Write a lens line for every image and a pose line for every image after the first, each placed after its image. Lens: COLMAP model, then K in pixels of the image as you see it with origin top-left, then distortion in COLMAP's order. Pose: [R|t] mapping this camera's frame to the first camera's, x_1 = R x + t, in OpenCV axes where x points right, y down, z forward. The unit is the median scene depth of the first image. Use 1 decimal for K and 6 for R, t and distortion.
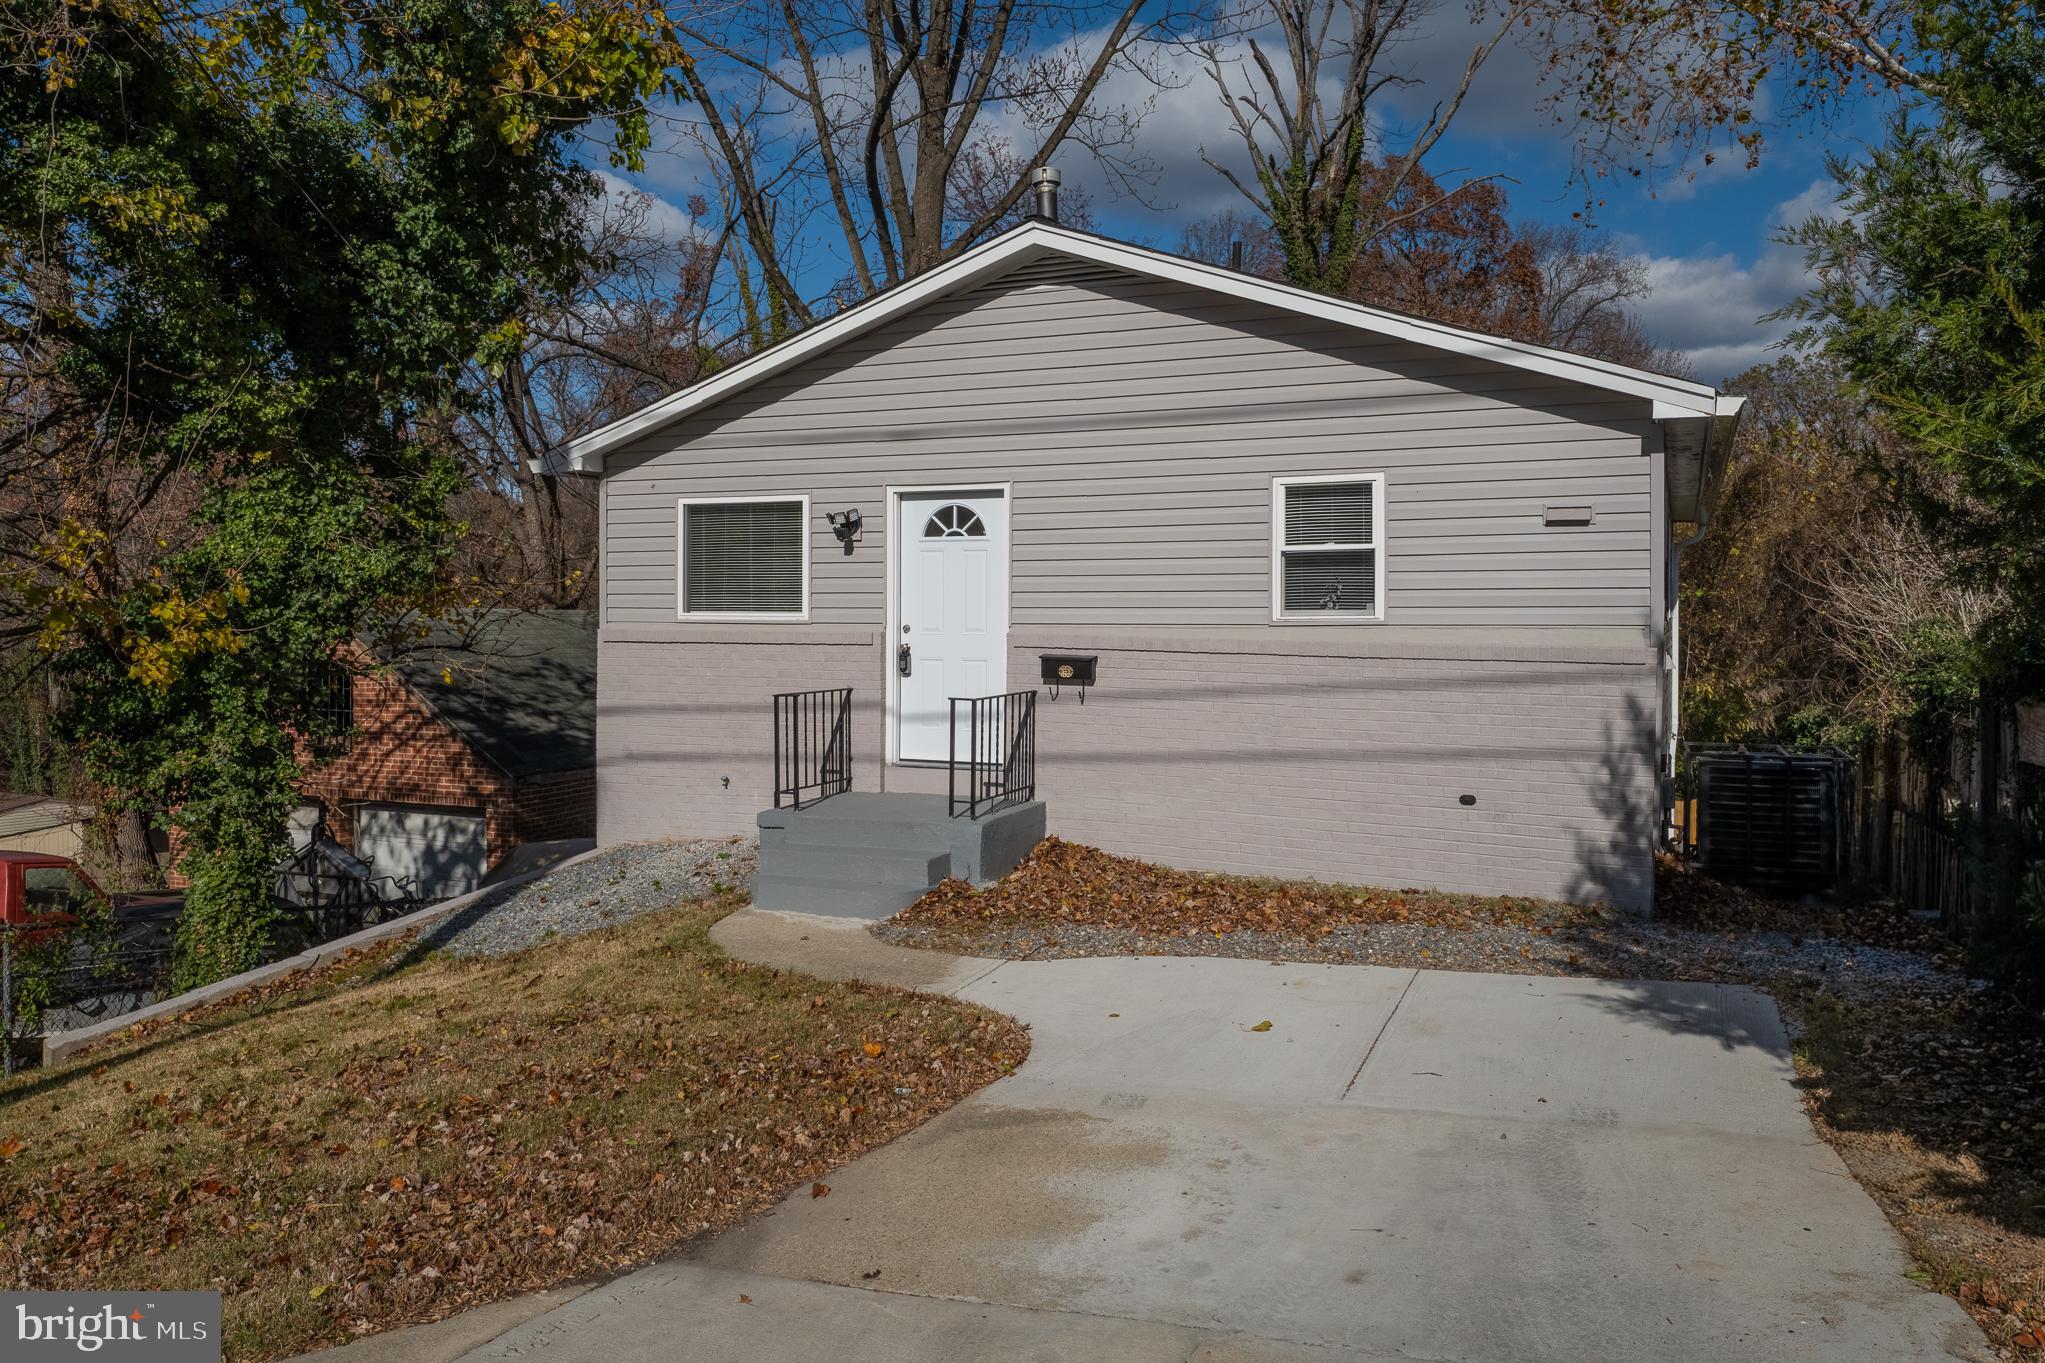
lens RADIAL K [[1465.7, 0, 985.1], [0, 1465.7, 680.6], [0, 0, 1]] dist [0.033732, 0.004494]
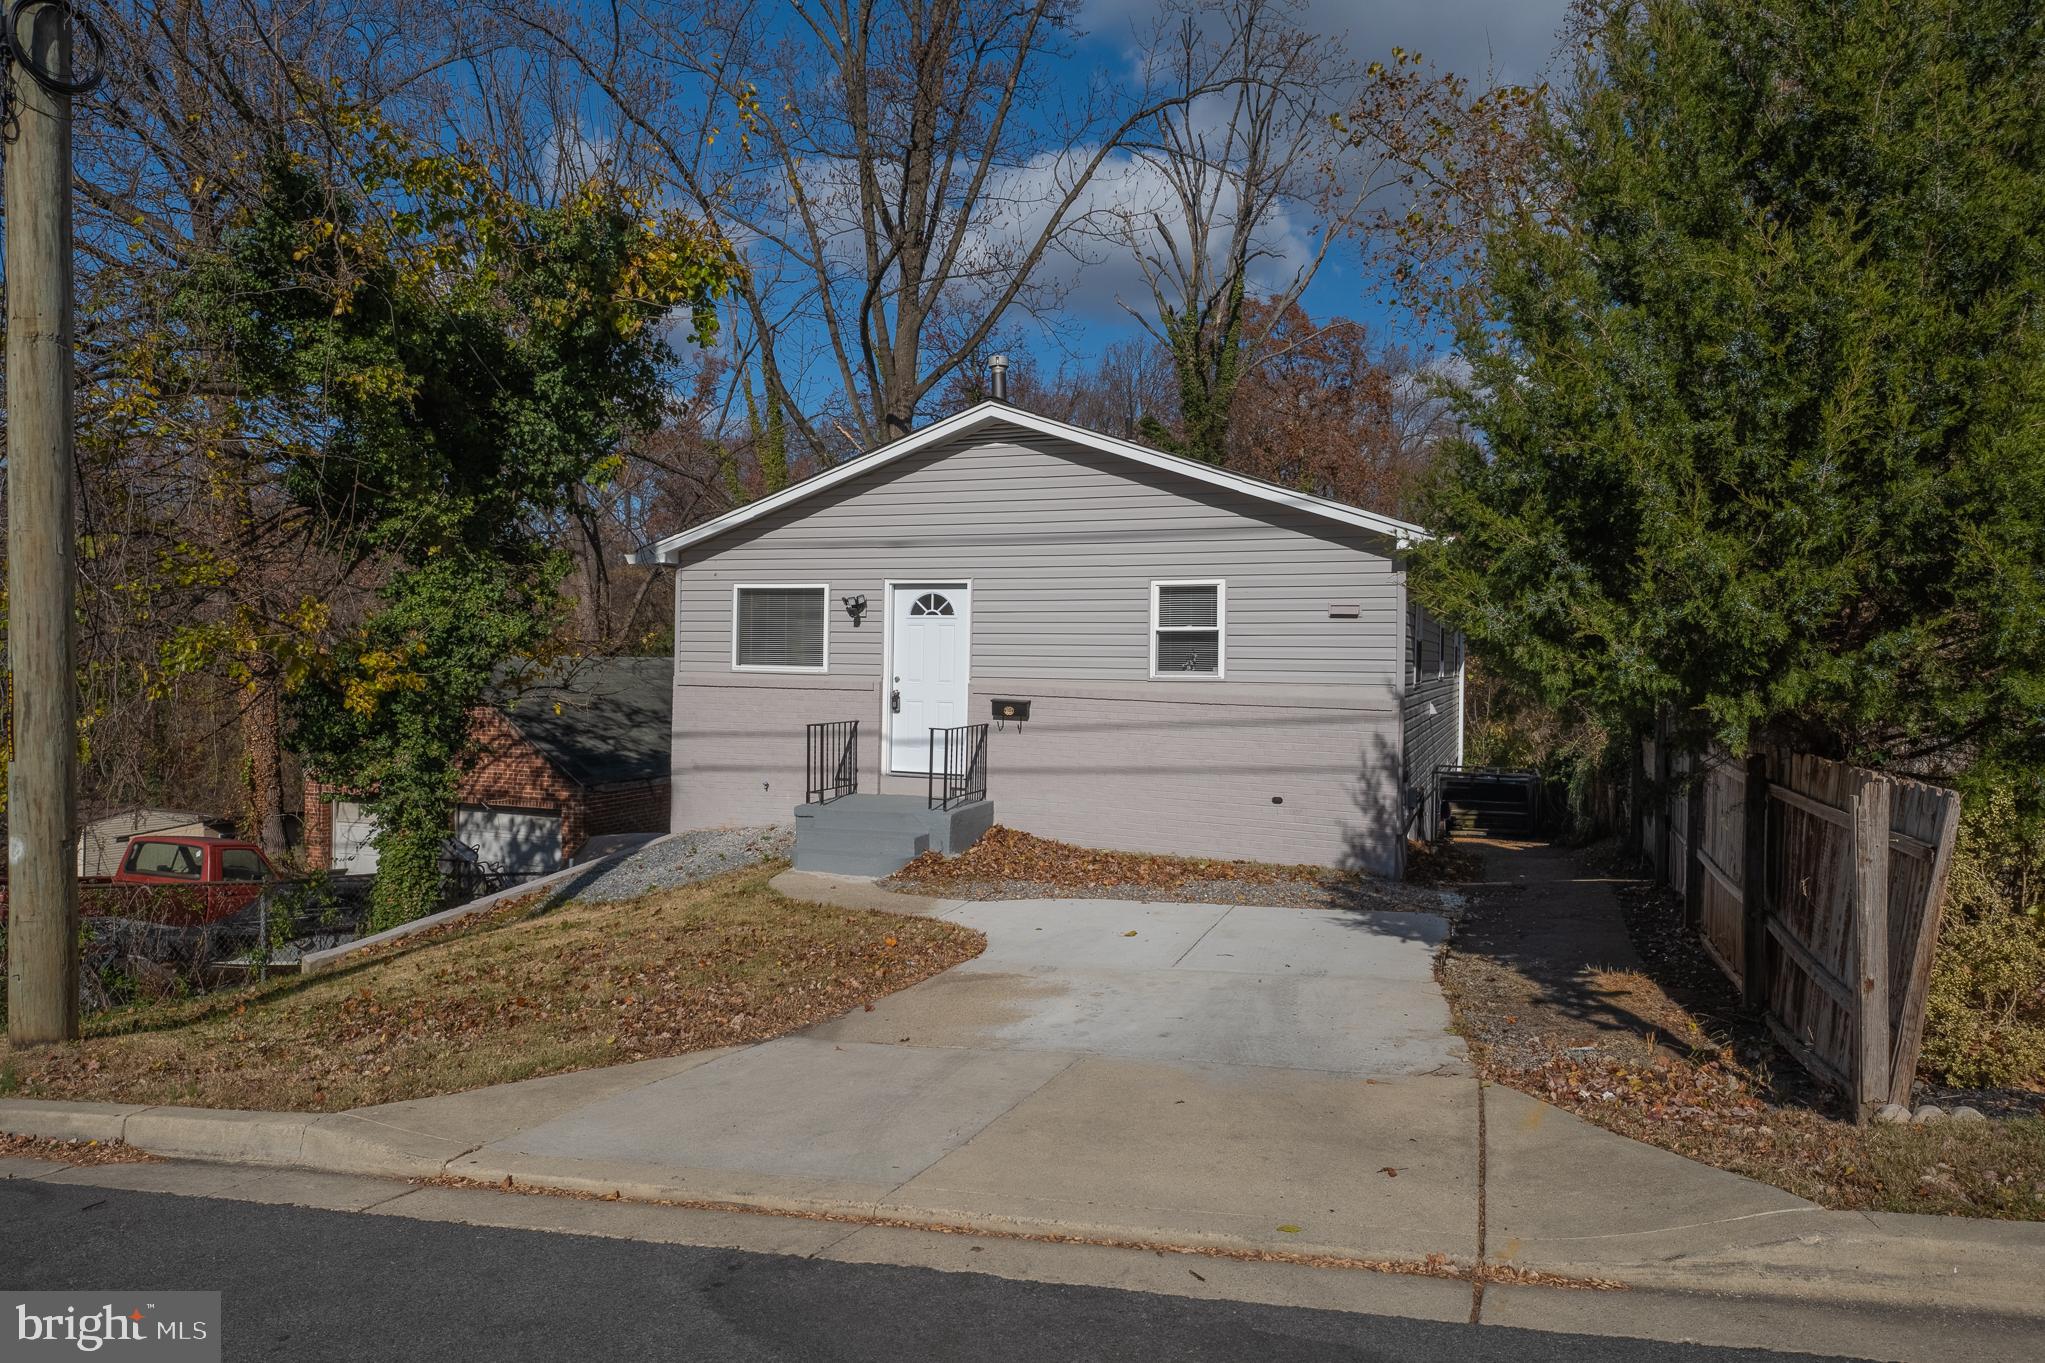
lens RADIAL K [[1304.6, 0, 1026.9], [0, 1304.6, 676.5], [0, 0, 1]] dist [0.054159, 0.000733]
pose [[0.997122, 0.014461, 0.074418, -0.023940], [-0.012154, 0.999434, -0.031364, 0.000170], [-0.074829, 0.030369, 0.996734, -0.290420]]
